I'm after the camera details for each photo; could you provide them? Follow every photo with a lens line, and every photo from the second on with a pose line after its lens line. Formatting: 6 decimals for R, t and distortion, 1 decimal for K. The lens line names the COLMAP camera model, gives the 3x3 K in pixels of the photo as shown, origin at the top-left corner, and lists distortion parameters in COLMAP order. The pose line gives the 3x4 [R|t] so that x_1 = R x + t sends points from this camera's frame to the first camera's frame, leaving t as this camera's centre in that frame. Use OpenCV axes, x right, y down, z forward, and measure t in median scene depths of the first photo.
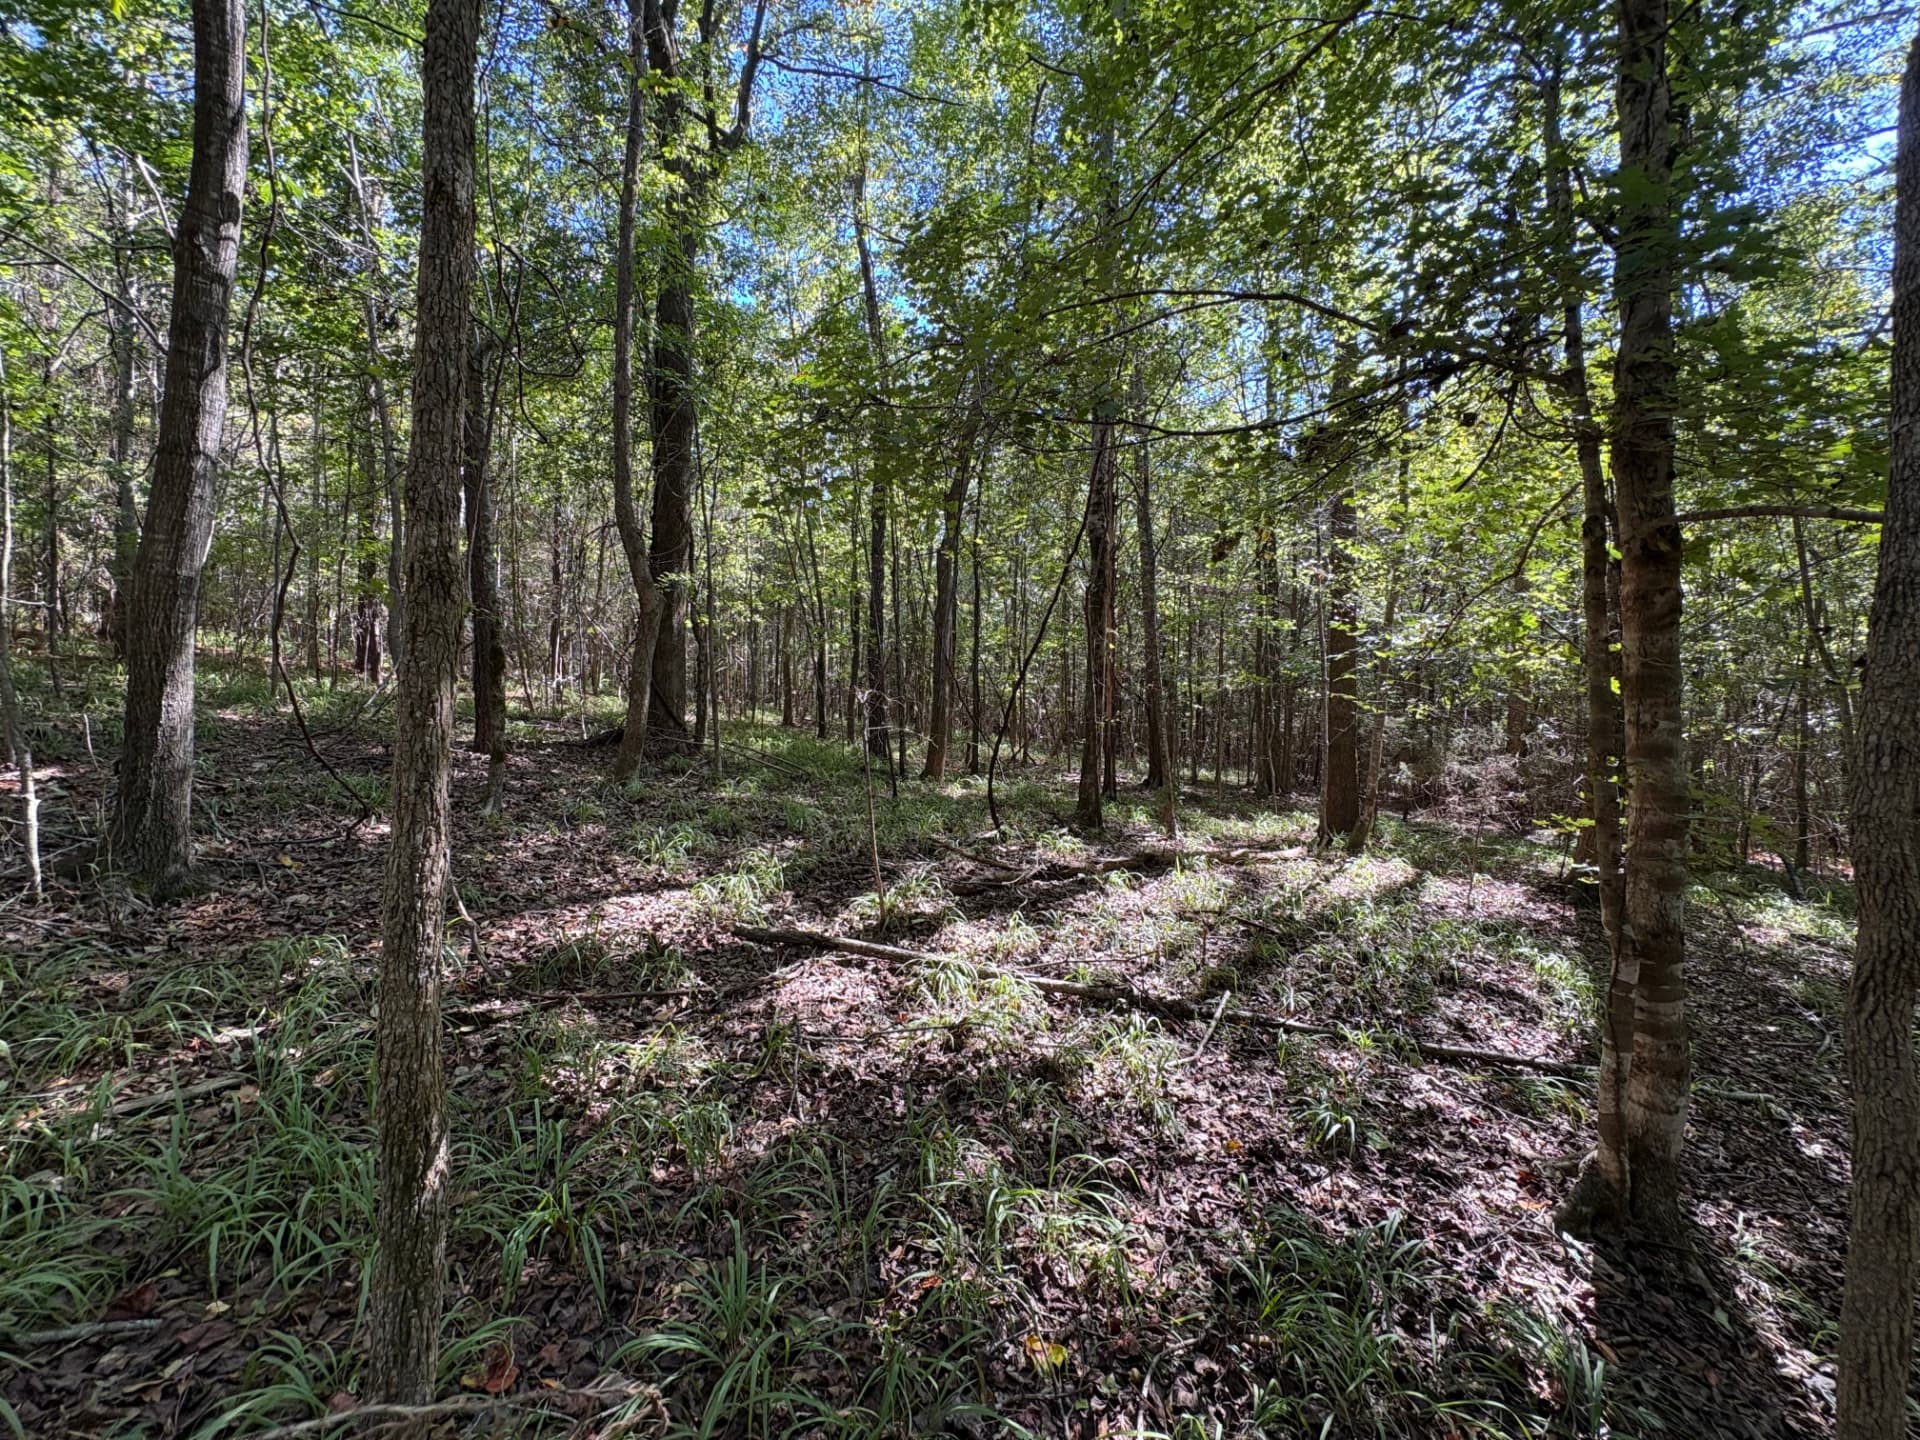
lens RADIAL K [[772.3, 0, 958.1], [0, 772.3, 719.1], [0, 0, 1]] dist [0.005762, -0.000893]
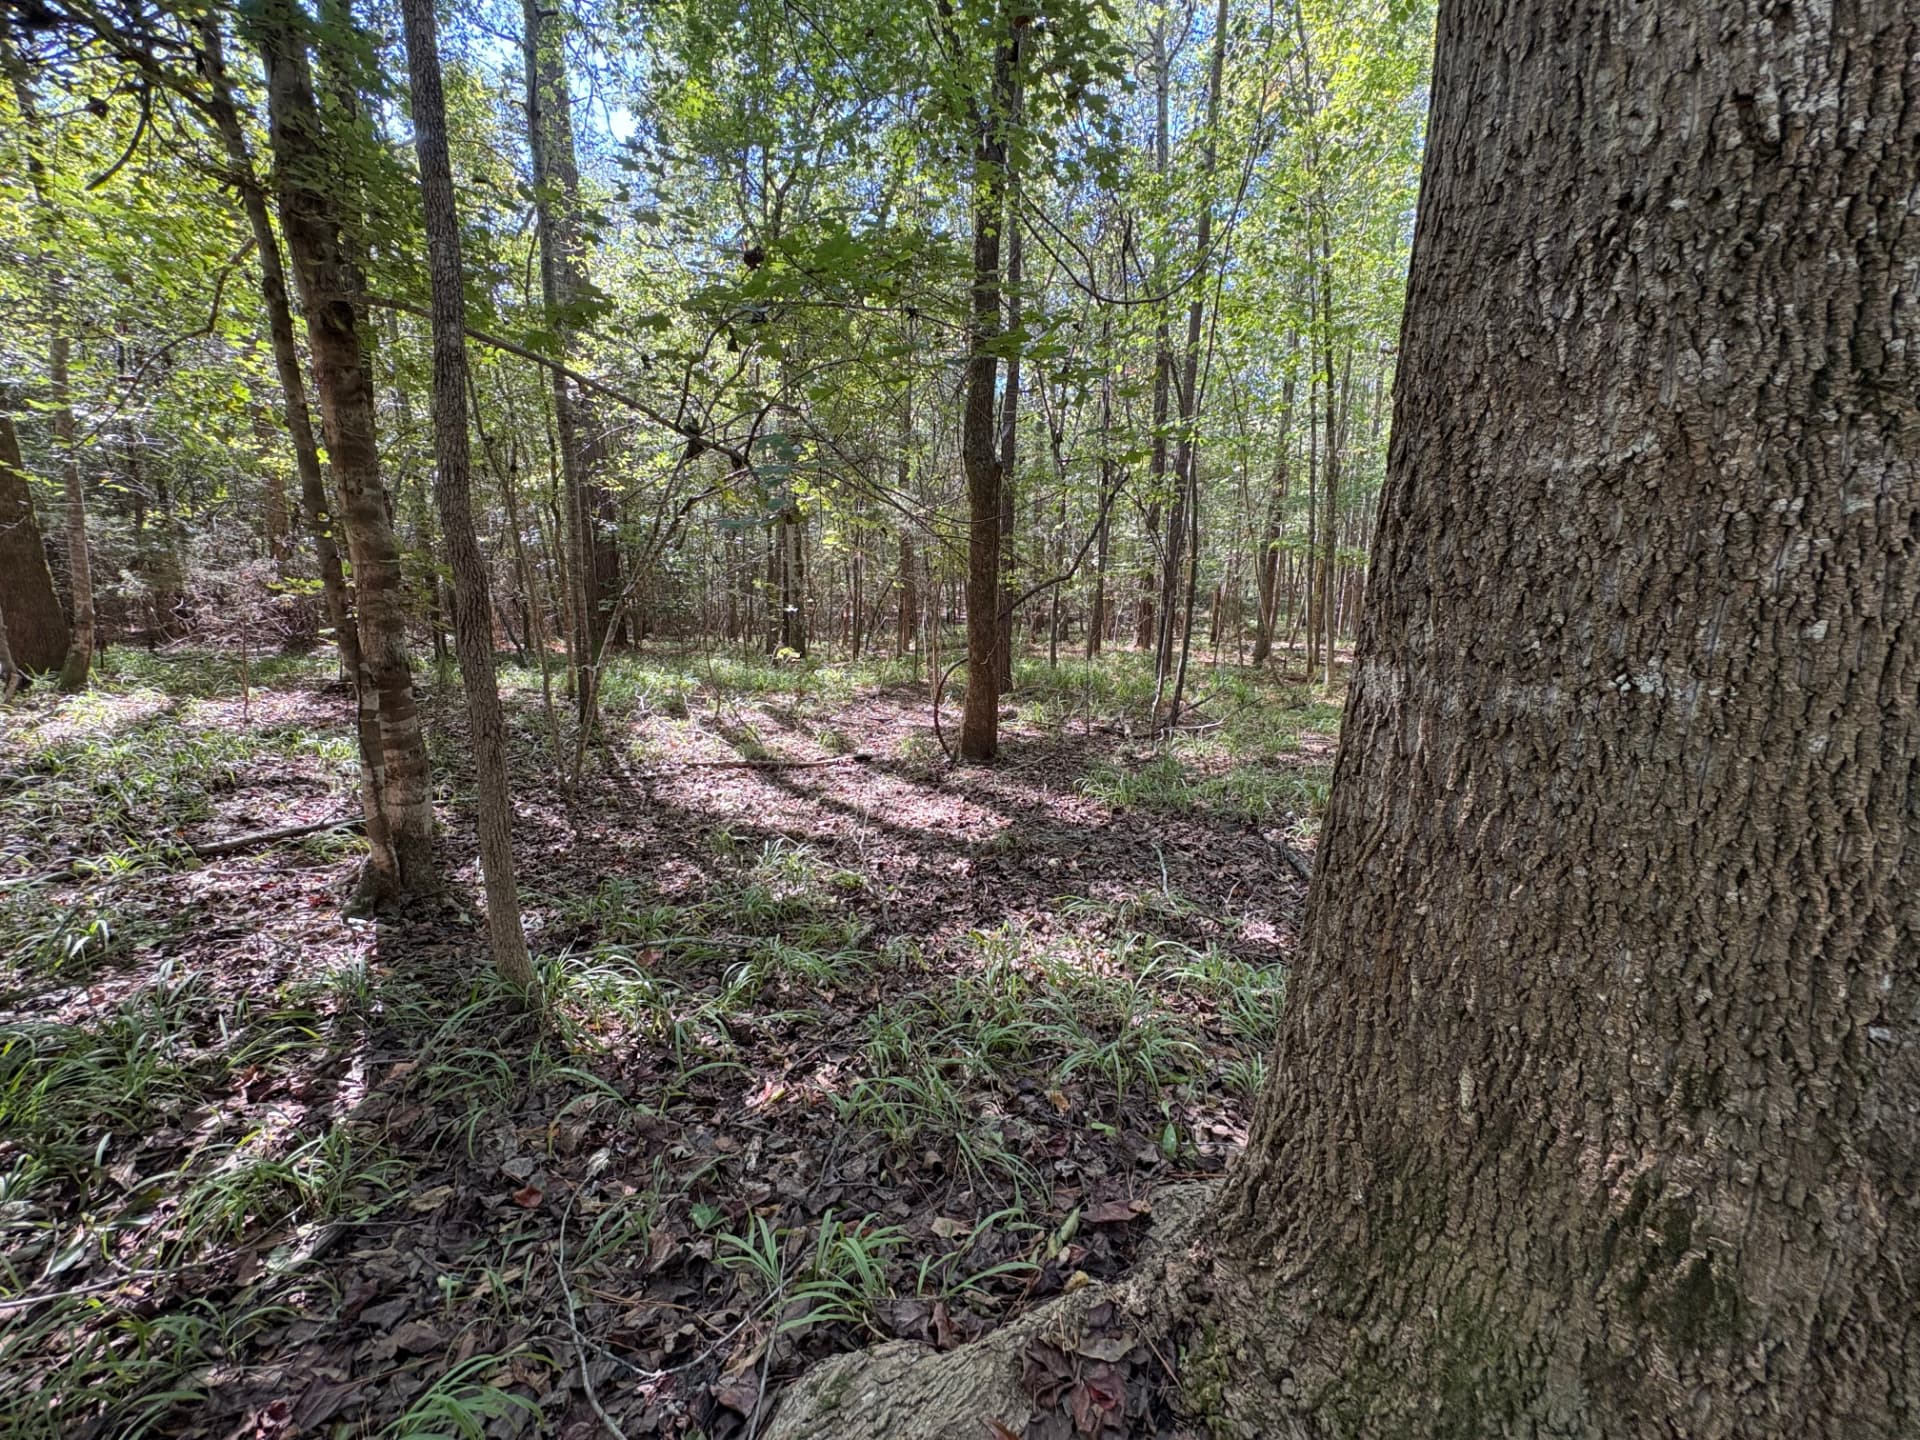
lens RADIAL K [[772.3, 0, 958.6], [0, 772.3, 725.0], [0, 0, 1]] dist [0.005762, -0.000893]
pose [[0.243130, -0.215943, 0.945651, -0.029728], [-0.009568, 0.974323, 0.224950, 0.044324], [-0.969946, -0.063740, 0.234821, -0.088550]]
